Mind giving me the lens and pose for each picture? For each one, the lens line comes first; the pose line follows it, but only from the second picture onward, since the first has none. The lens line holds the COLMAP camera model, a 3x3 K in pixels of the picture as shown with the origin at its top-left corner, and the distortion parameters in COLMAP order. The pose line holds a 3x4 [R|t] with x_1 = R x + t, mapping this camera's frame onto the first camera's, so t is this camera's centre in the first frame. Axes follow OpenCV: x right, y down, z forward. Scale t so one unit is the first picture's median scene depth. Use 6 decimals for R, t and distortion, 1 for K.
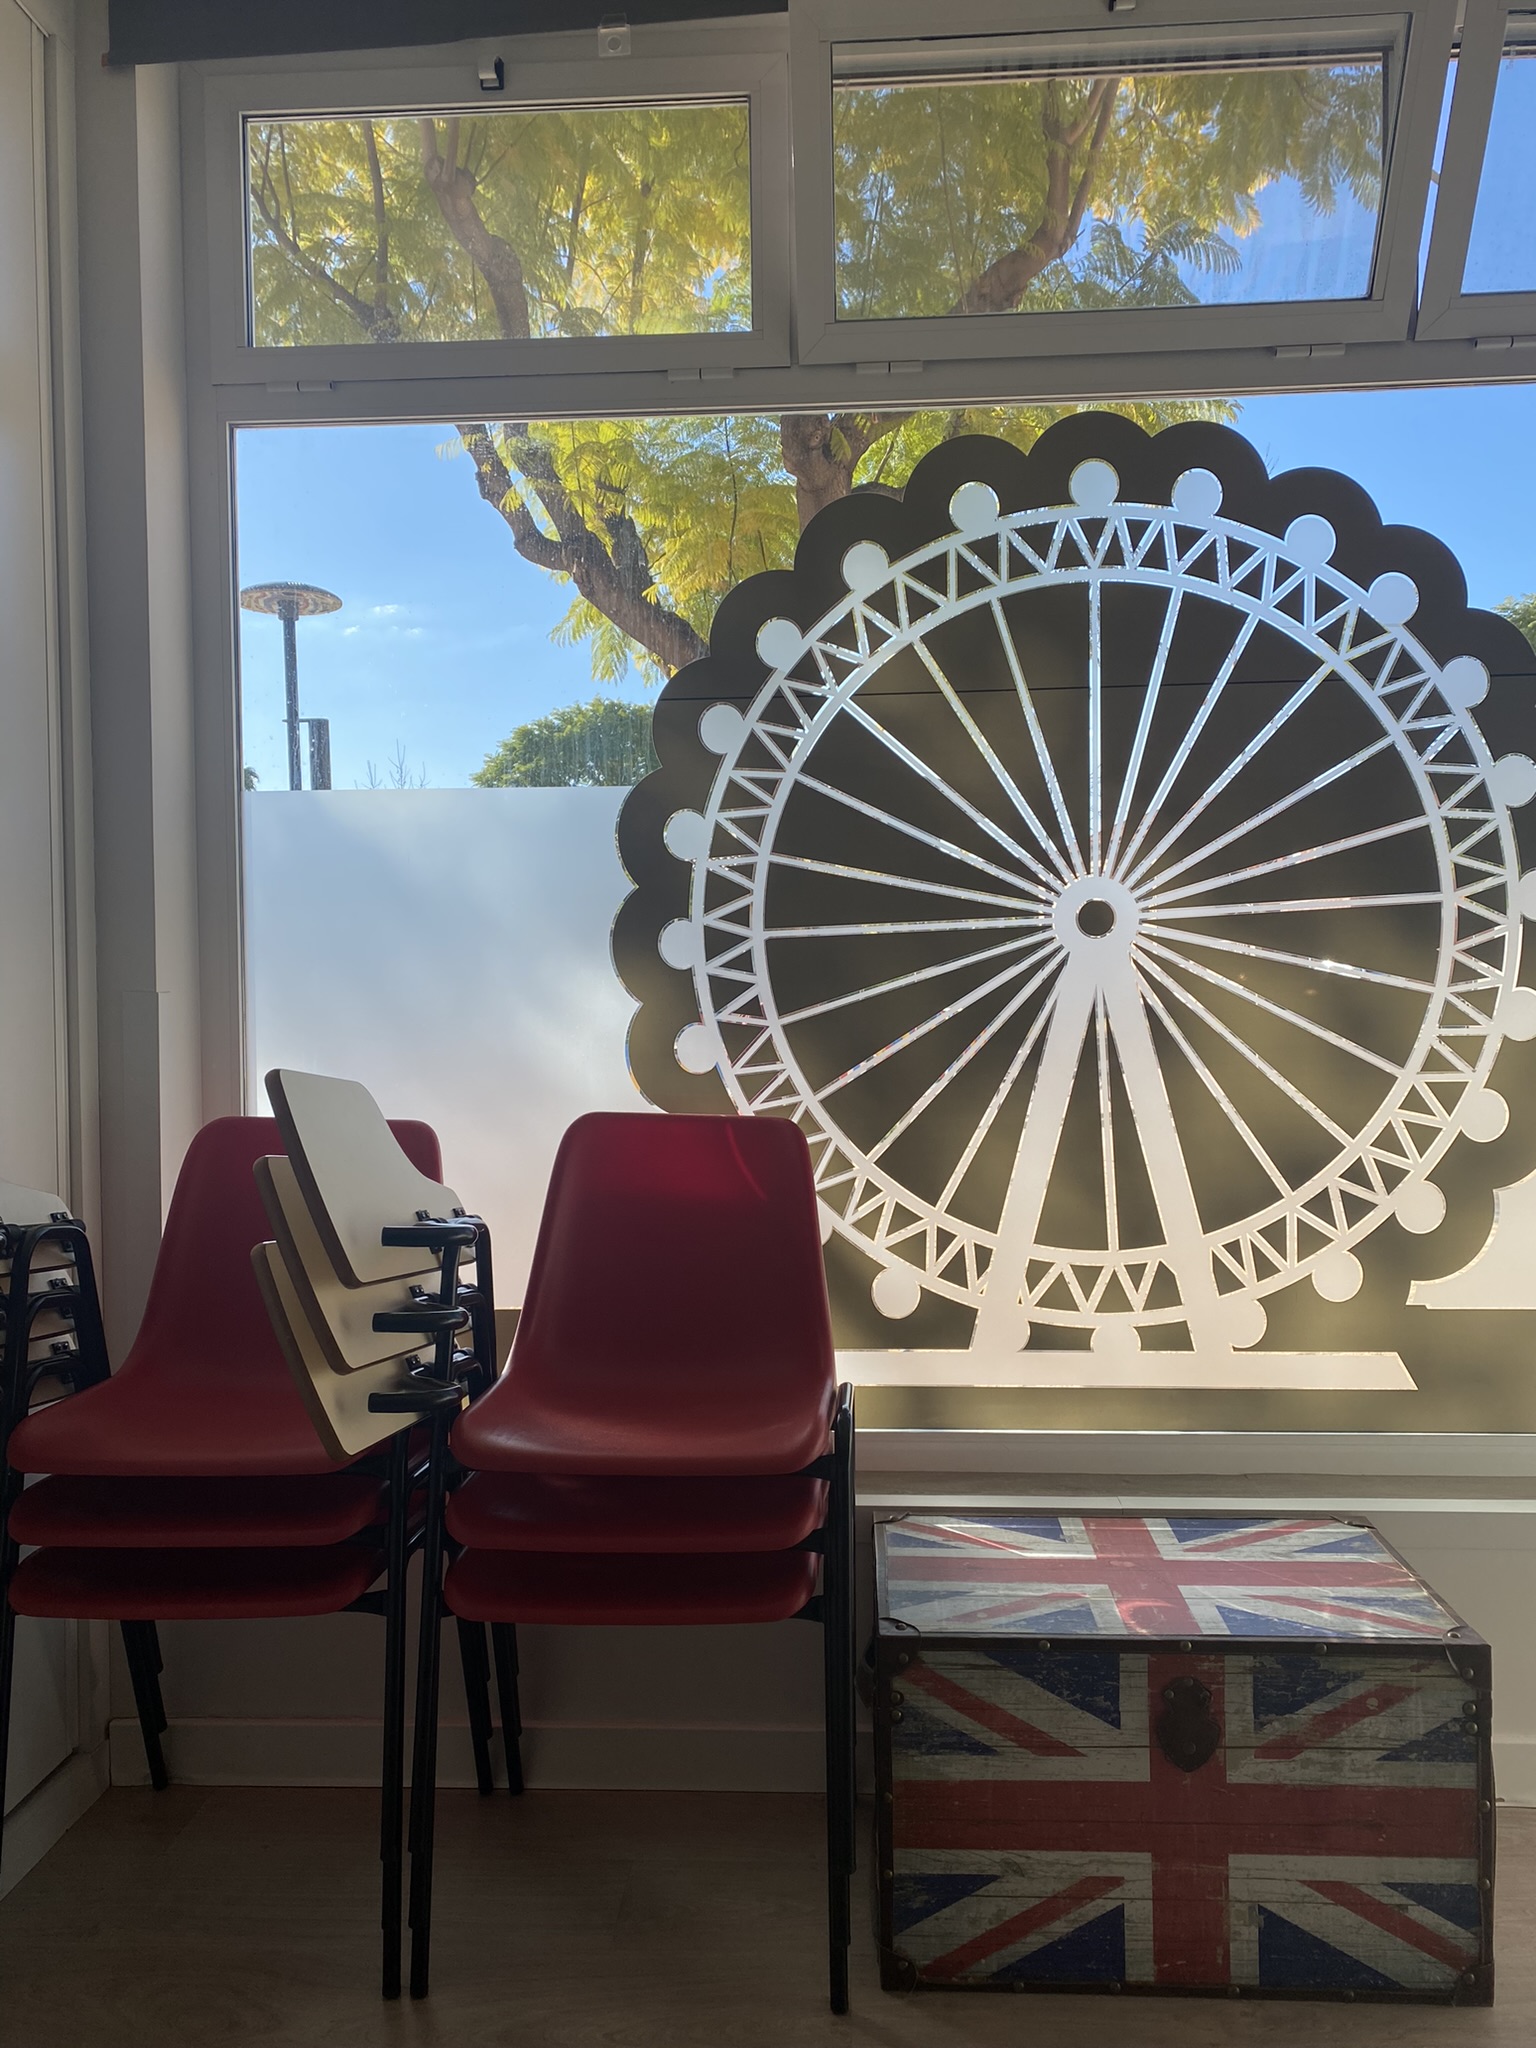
lens RADIAL K [[1552.9, 0, 772.9], [0, 1552.9, 1012.8], [0, 0, 1]] dist [0.007794, 0.003203]
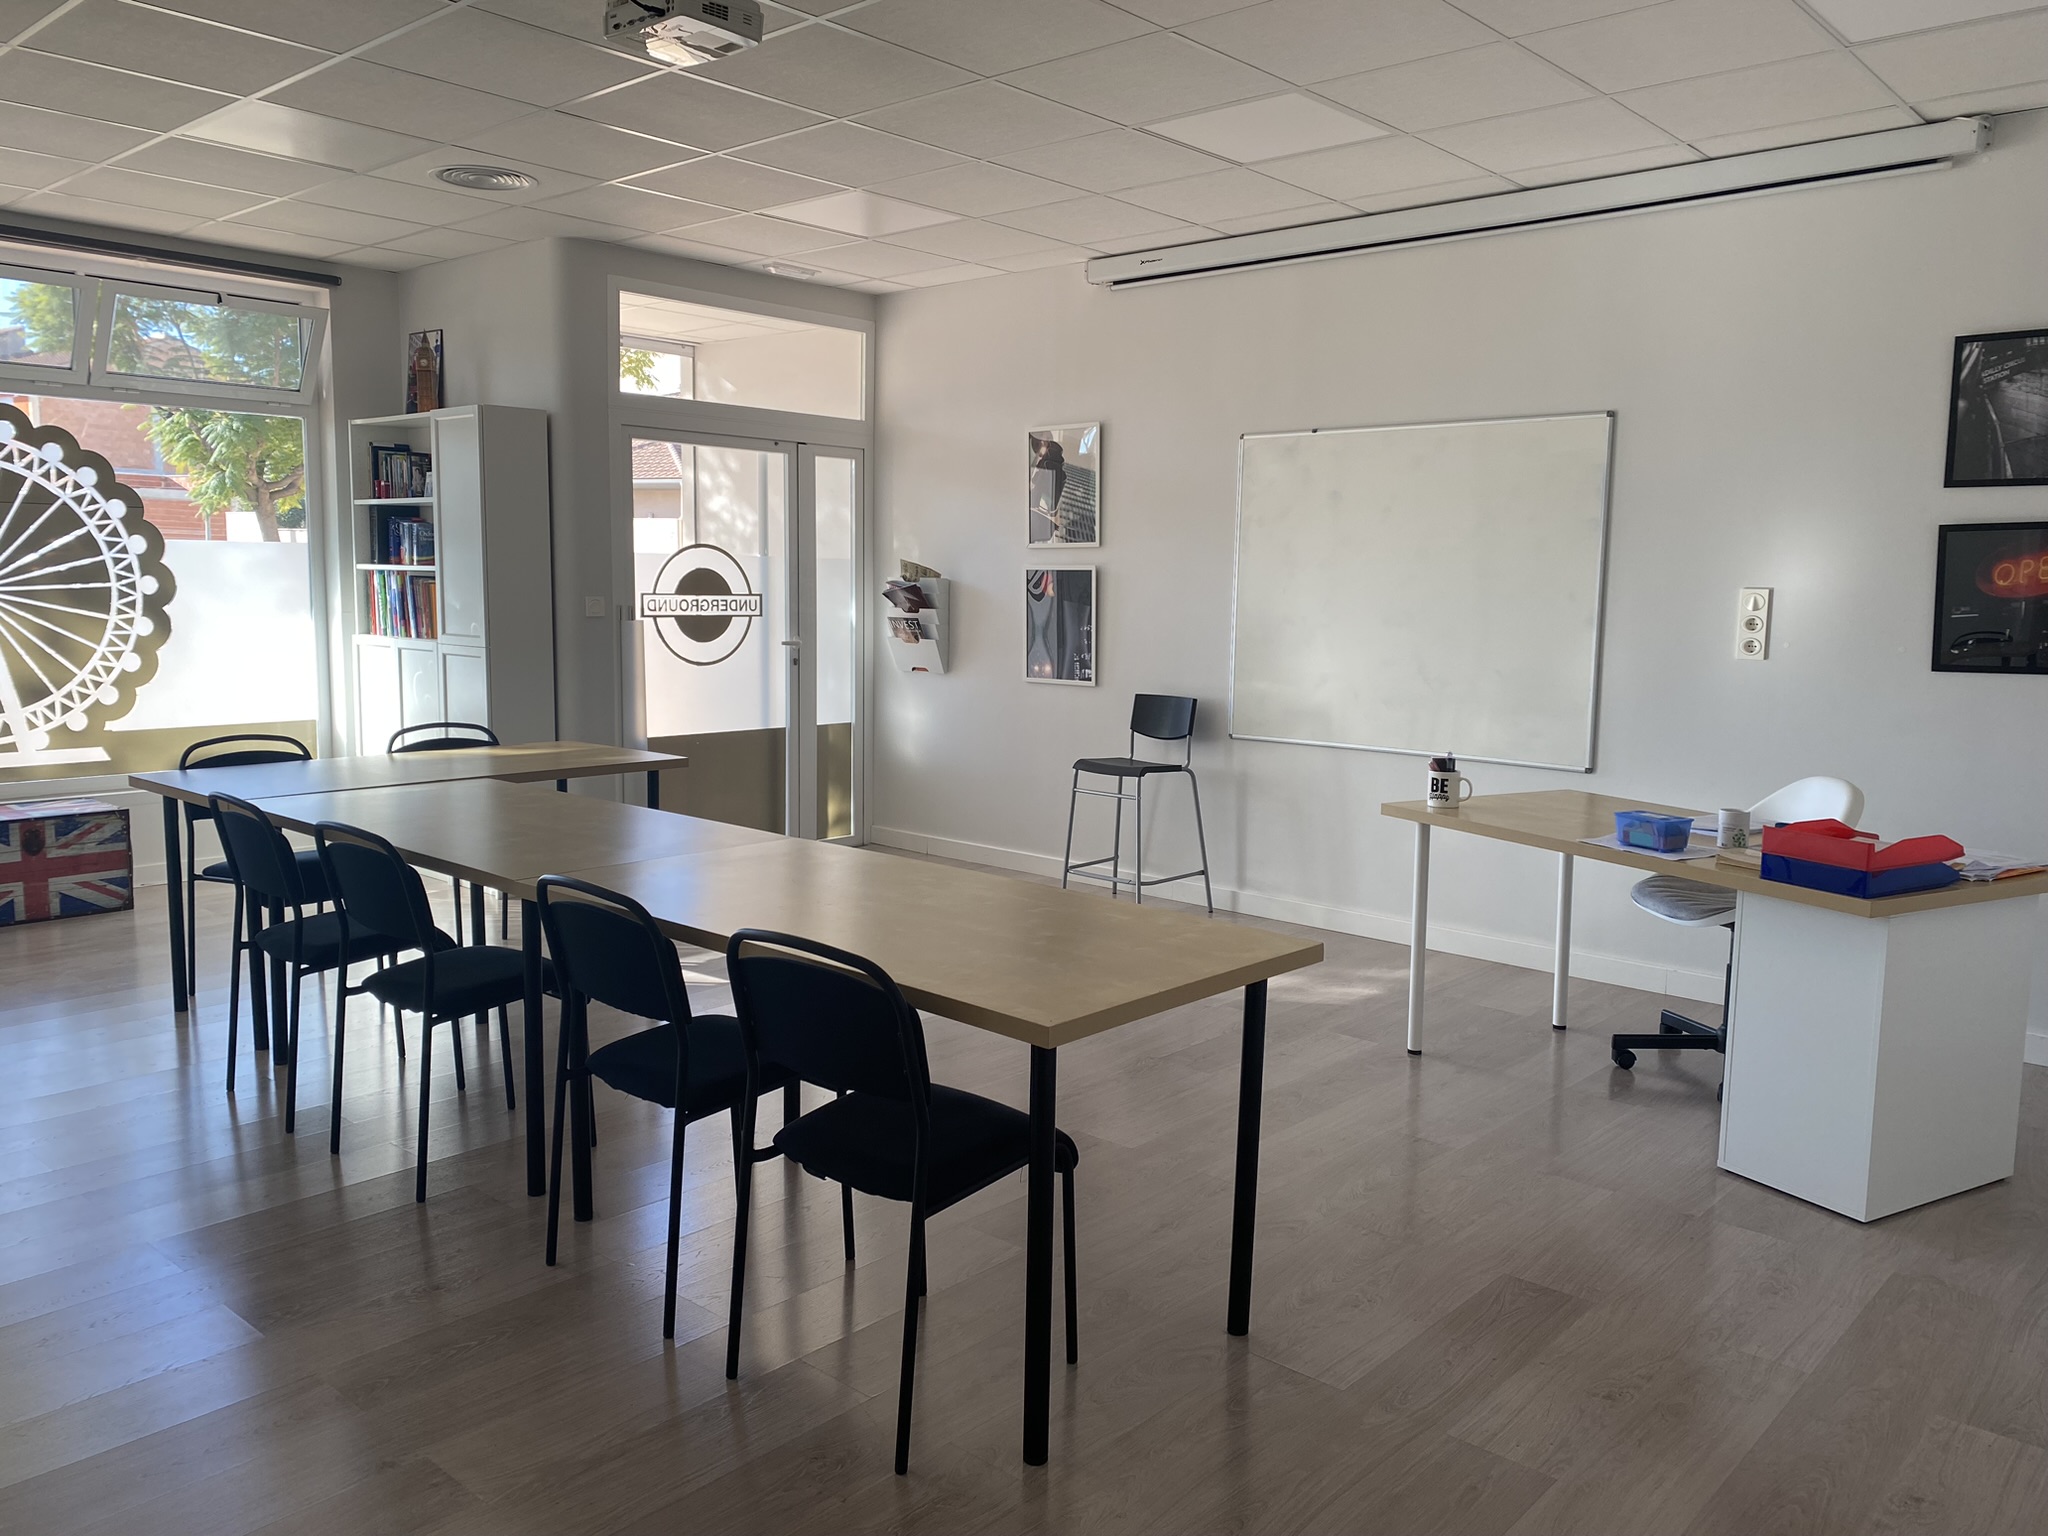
lens RADIAL K [[1552.9, 0, 1029.0], [0, 1552.9, 753.2], [0, 0, 1]] dist [0.007794, 0.003203]
pose [[0.623680, -0.067222, 0.778784, -0.751128], [-0.007814, 0.995709, 0.092204, -0.043893], [-0.781640, -0.063591, 0.620479, -2.067985]]
